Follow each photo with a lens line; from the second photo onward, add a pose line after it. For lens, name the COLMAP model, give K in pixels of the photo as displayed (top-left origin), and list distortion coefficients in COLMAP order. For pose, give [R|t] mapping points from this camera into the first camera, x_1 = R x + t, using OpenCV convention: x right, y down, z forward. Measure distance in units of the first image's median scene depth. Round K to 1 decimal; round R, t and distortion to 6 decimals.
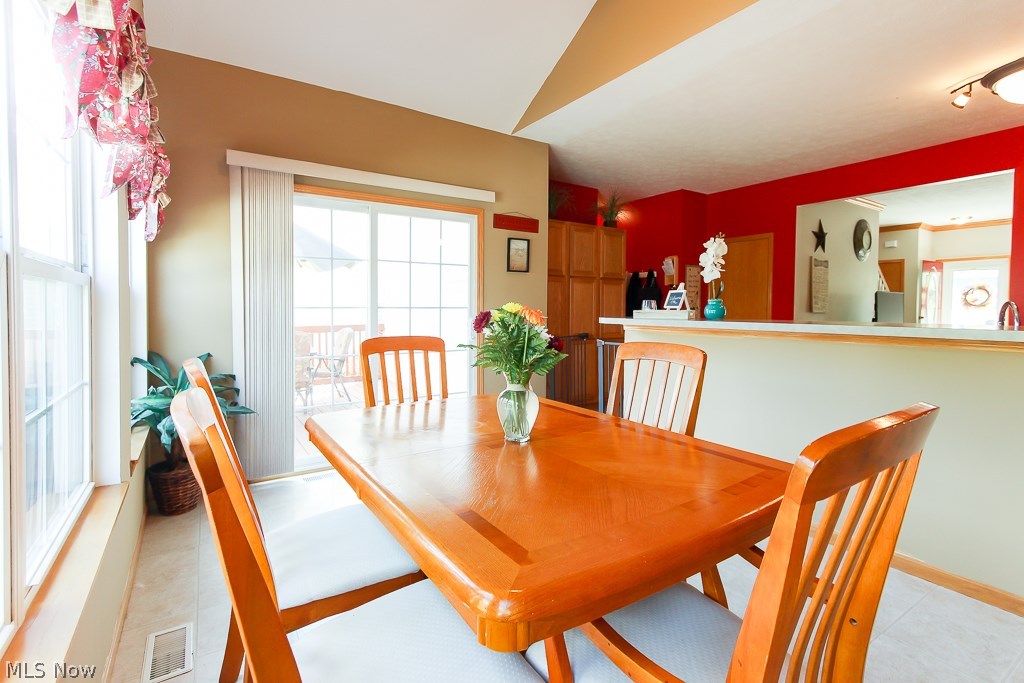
lens RADIAL K [[487.9, 0, 514.2], [0, 487.9, 310.4], [0, 0, 1]] dist [0.001797, 0.000502]
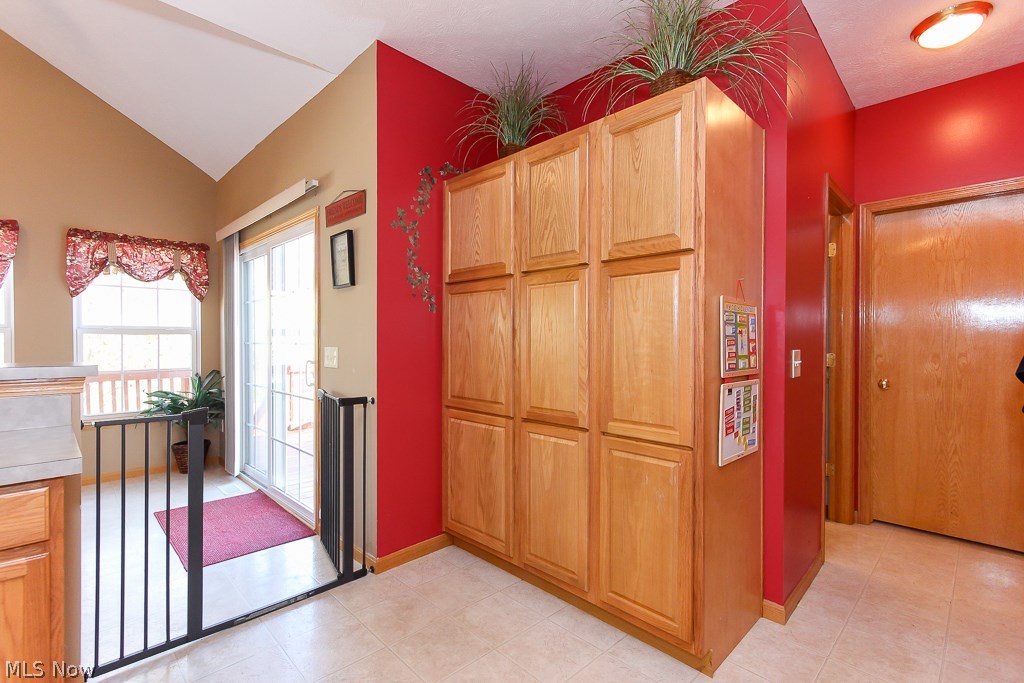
lens RADIAL K [[464.7, 0, 507.4], [0, 464.7, 343.7], [0, 0, 1]] dist [0.003407, 0.000592]
pose [[0.192628, 0.003826, -0.981264, 0.639599], [-0.006501, 0.999975, 0.002623, -0.008963], [0.981250, 0.005874, 0.192649, 1.107507]]
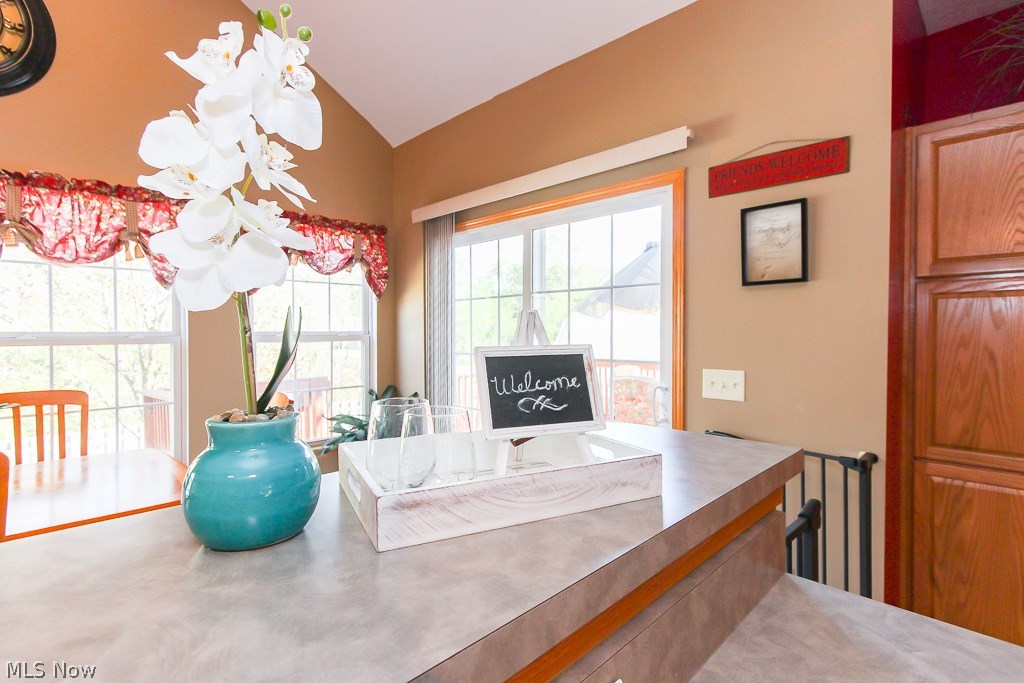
lens RADIAL K [[484.7, 0, 507.8], [0, 484.7, 337.2], [0, 0, 1]] dist [0.000182, 0.000403]
pose [[0.198911, 0.008427, -0.979981, 0.378800], [-0.003400, 0.999963, 0.007909, -0.035527], [0.980012, 0.001759, 0.198932, 0.700200]]
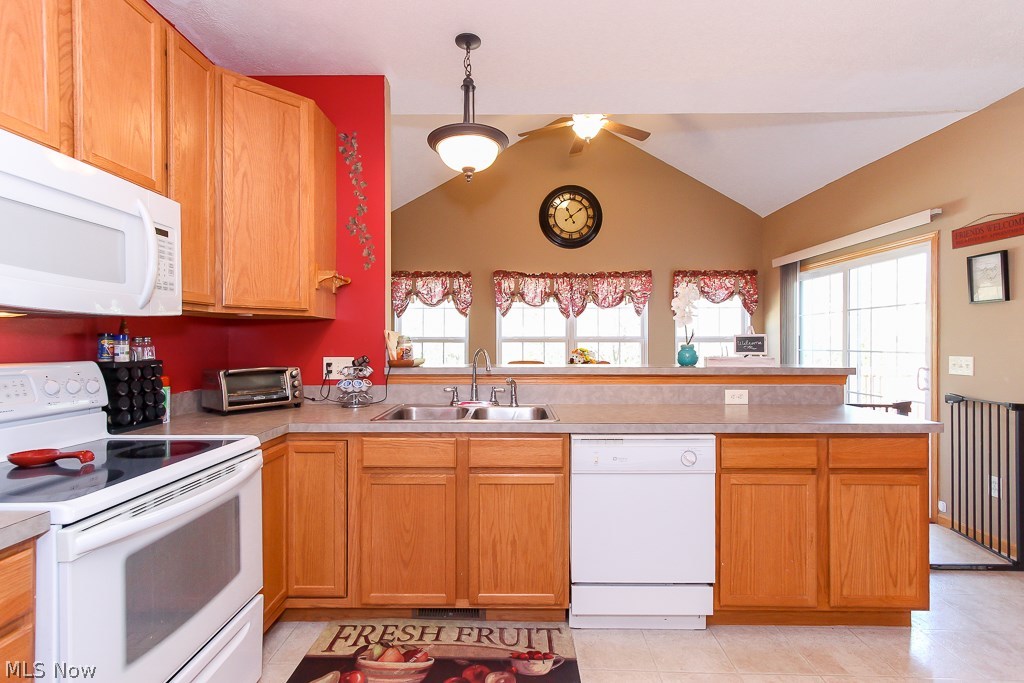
lens RADIAL K [[472.5, 0, 512.0], [0, 472.5, 341.5], [0, 0, 1]] dist [0.002530, 0.000445]
pose [[-0.563092, -0.005313, -0.826377, 0.945292], [-0.007440, 0.999971, -0.001360, -0.017886], [0.826361, 0.005382, -0.563115, 0.834795]]
